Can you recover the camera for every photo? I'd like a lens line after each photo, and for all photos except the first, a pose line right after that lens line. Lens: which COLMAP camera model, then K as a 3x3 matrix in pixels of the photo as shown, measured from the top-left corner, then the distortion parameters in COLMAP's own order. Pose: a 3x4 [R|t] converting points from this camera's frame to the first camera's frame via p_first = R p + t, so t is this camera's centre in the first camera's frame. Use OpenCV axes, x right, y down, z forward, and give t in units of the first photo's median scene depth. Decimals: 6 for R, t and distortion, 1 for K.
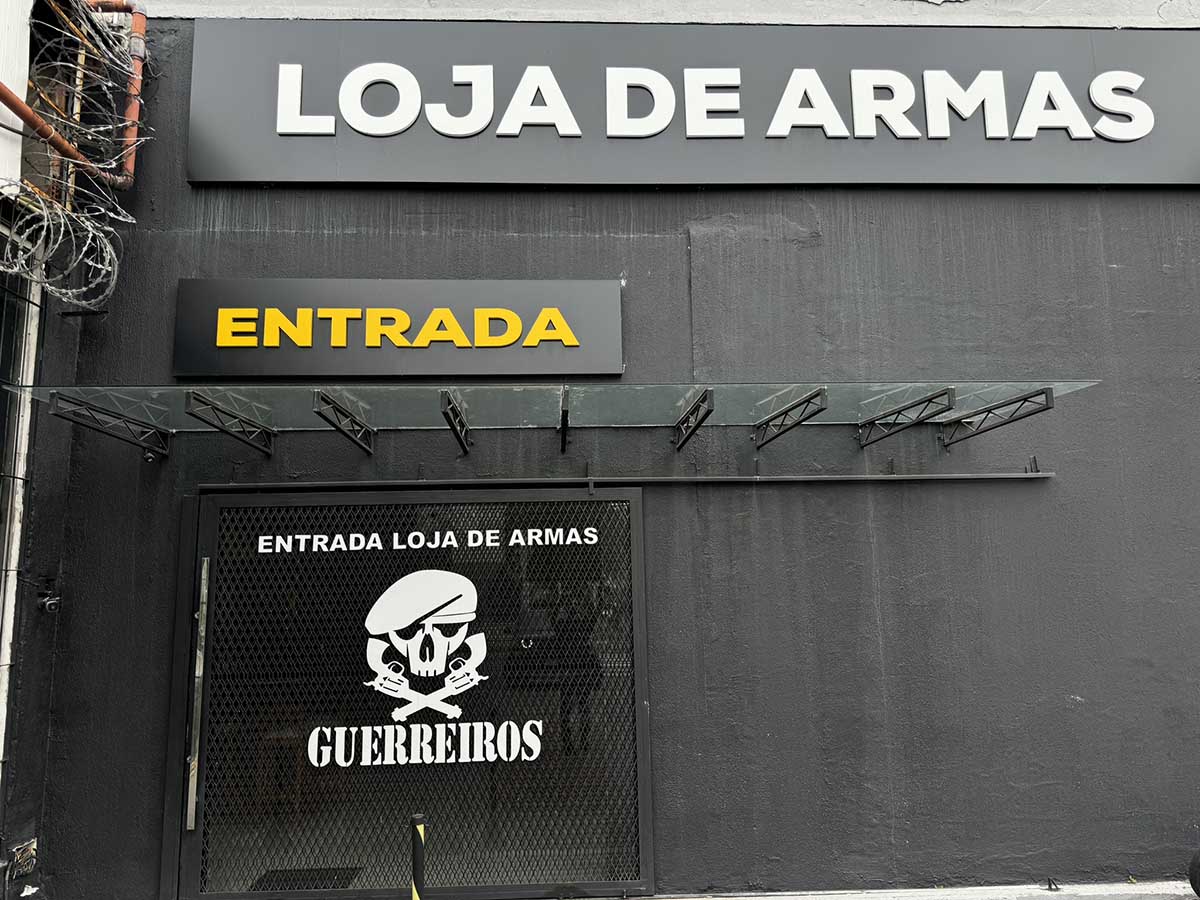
lens RADIAL K [[837.5, 0, 597.1], [0, 837.5, 452.3], [0, 0, 1]] dist [0.075796, -0.089370]
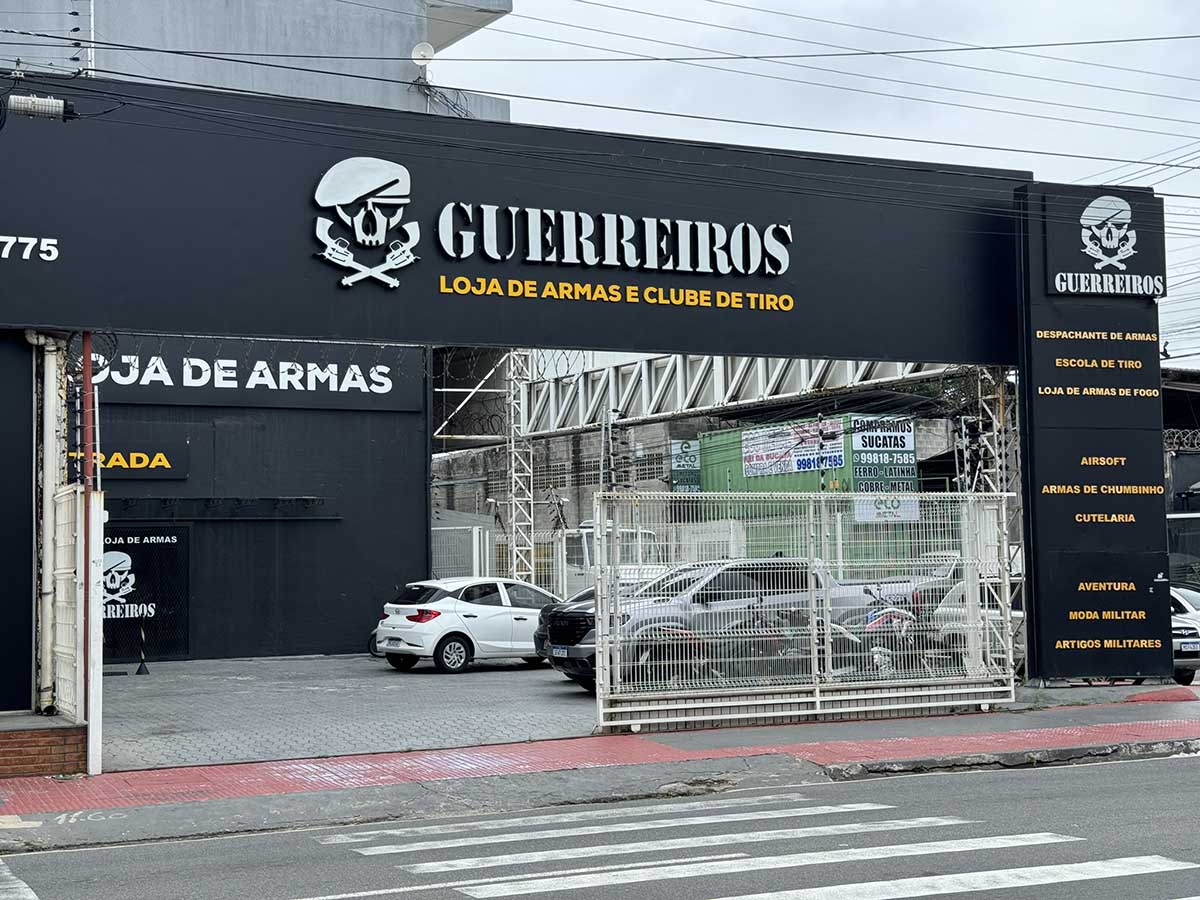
lens RADIAL K [[1646.9, 0, 598.5], [0, 1646.9, 442.6], [0, 0, 1]] dist [0.116065, 0.000000]
pose [[0.926847, 0.029698, 0.374262, -0.746718], [-0.058620, 0.996088, 0.066130, -0.644055], [-0.370834, -0.083232, 0.924962, -4.430662]]
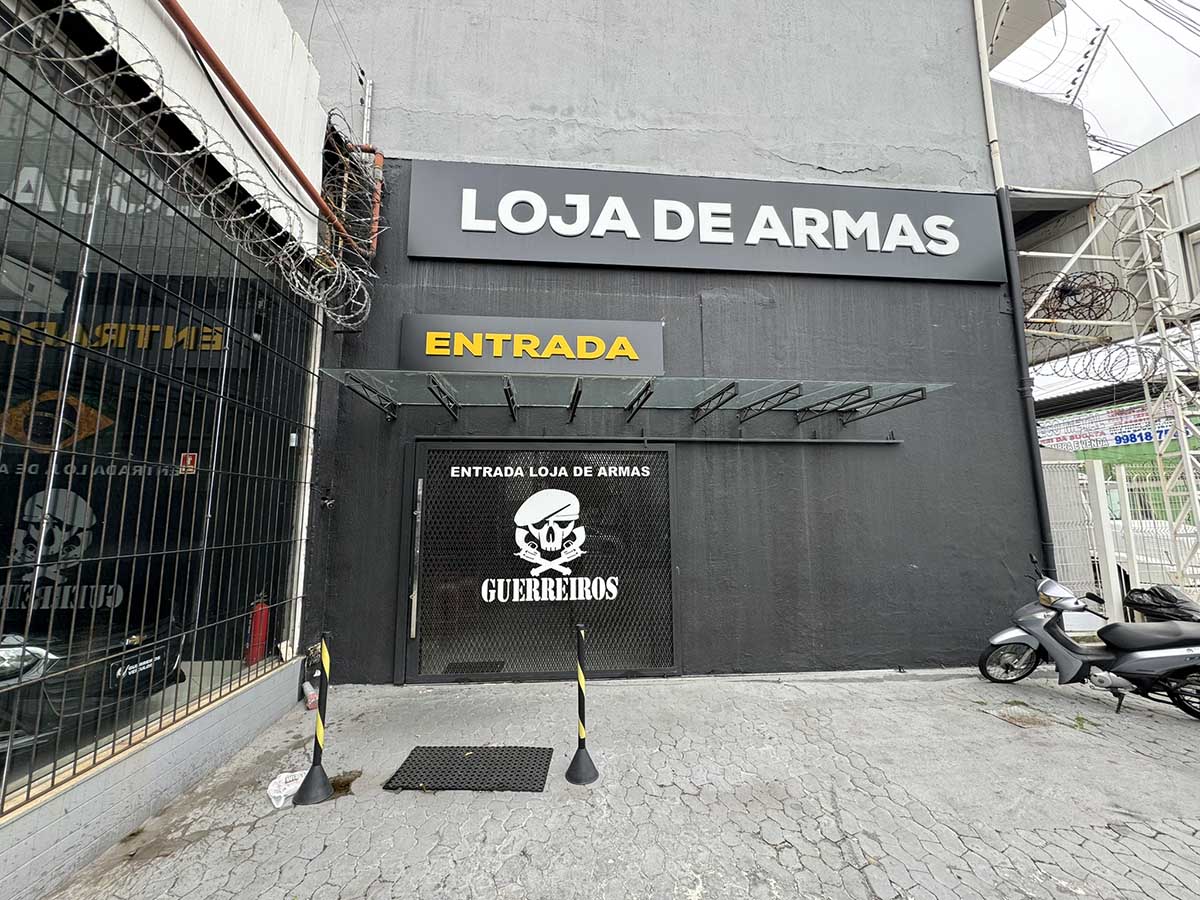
lens RADIAL K [[478.1, 0, 603.4], [0, 478.1, 447.3], [0, 0, 1]] dist [0.002100, -0.001064]
pose [[0.998572, 0.020643, 0.049282, -0.138017], [-0.021449, 0.999644, 0.015890, 0.036647], [-0.048937, -0.016924, 0.998658, 0.031103]]
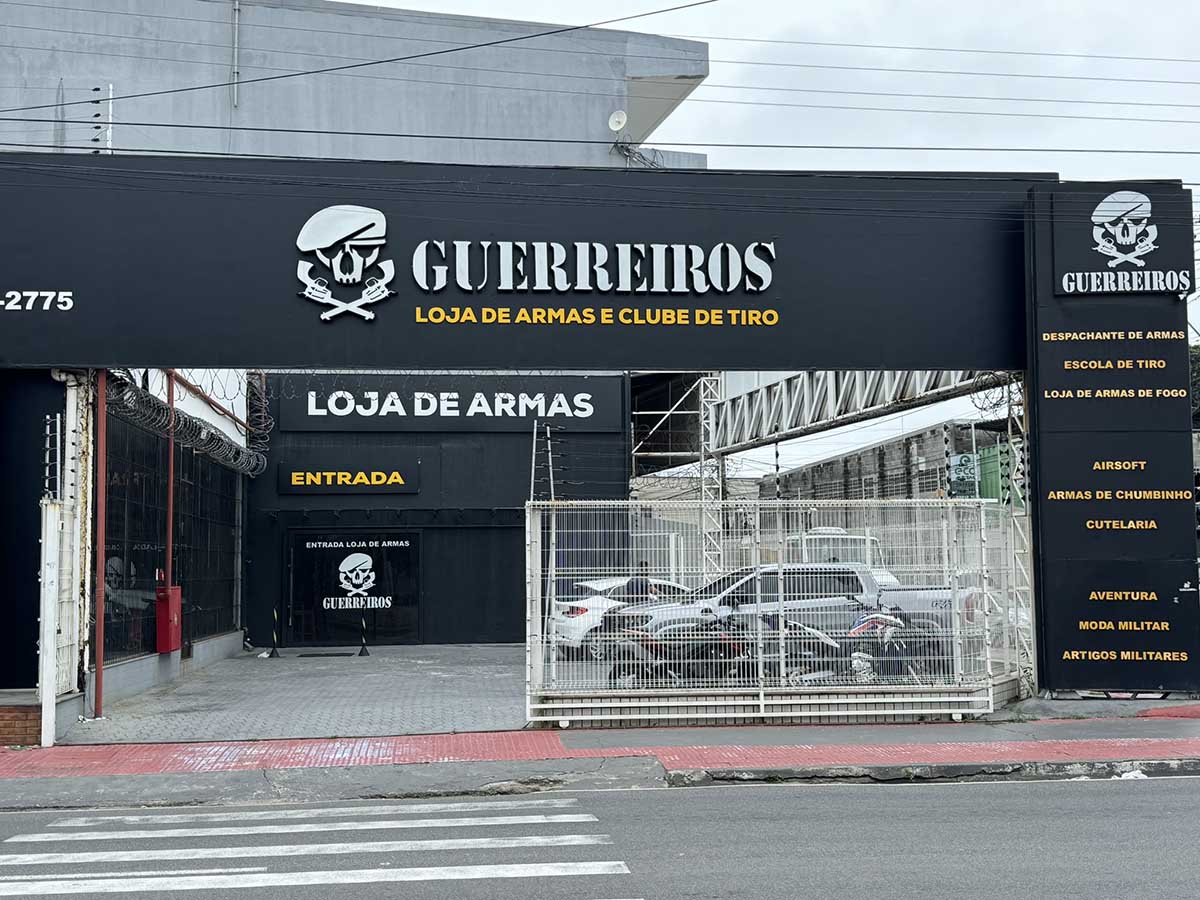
lens RADIAL K [[1372.0, 0, 605.1], [0, 1372.0, 454.1], [0, 0, 1]] dist [0.096282, 0.000000]
pose [[0.997848, 0.013945, 0.064076, 0.410229], [-0.018582, 0.997207, 0.072345, -0.643454], [-0.062888, -0.073380, 0.995319, -4.318990]]
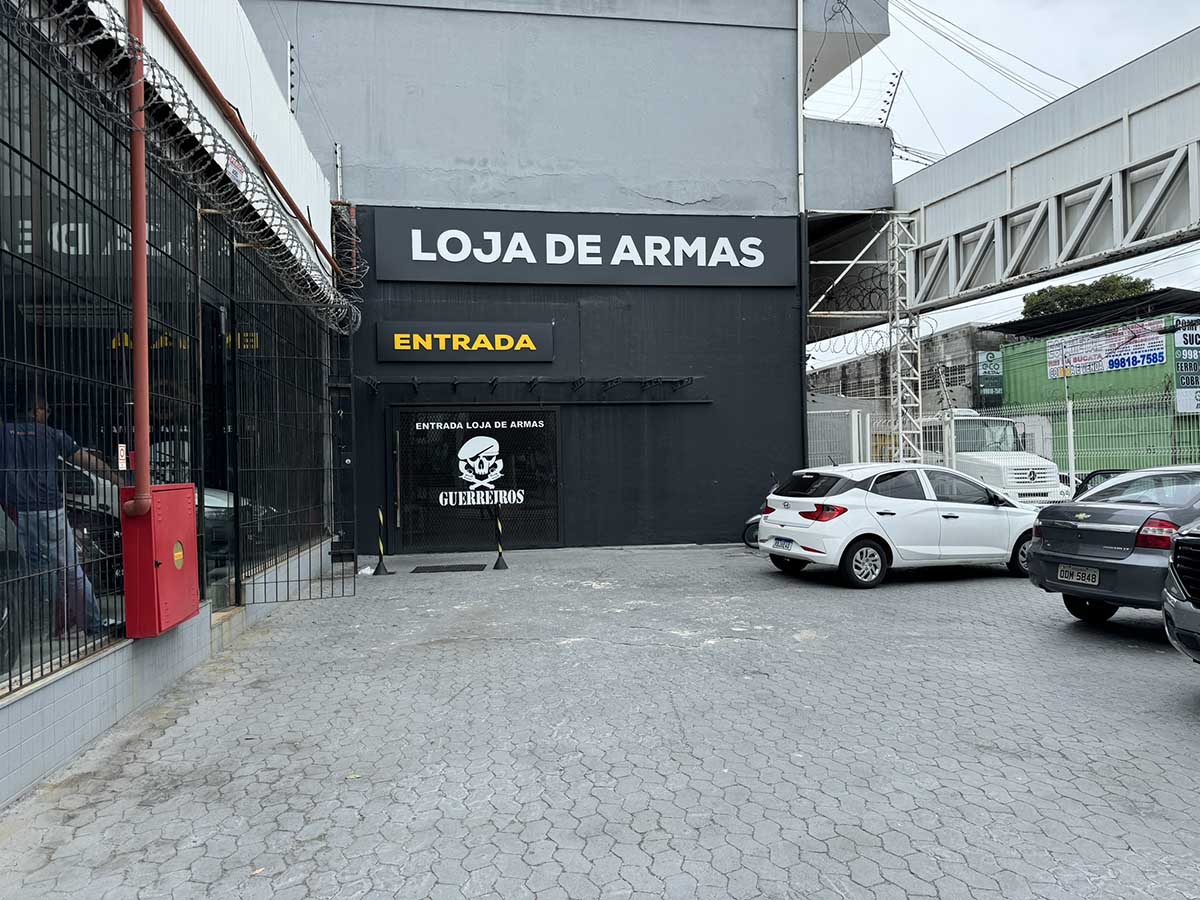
lens RADIAL K [[837.5, 0, 604.2], [0, 837.5, 458.4], [0, 0, 1]] dist [0.075796, -0.089370]
pose [[0.993758, -0.002157, 0.111535, -0.102498], [-0.014619, 0.988673, 0.149373, -0.187467], [-0.110593, -0.150071, 0.982470, -1.612242]]
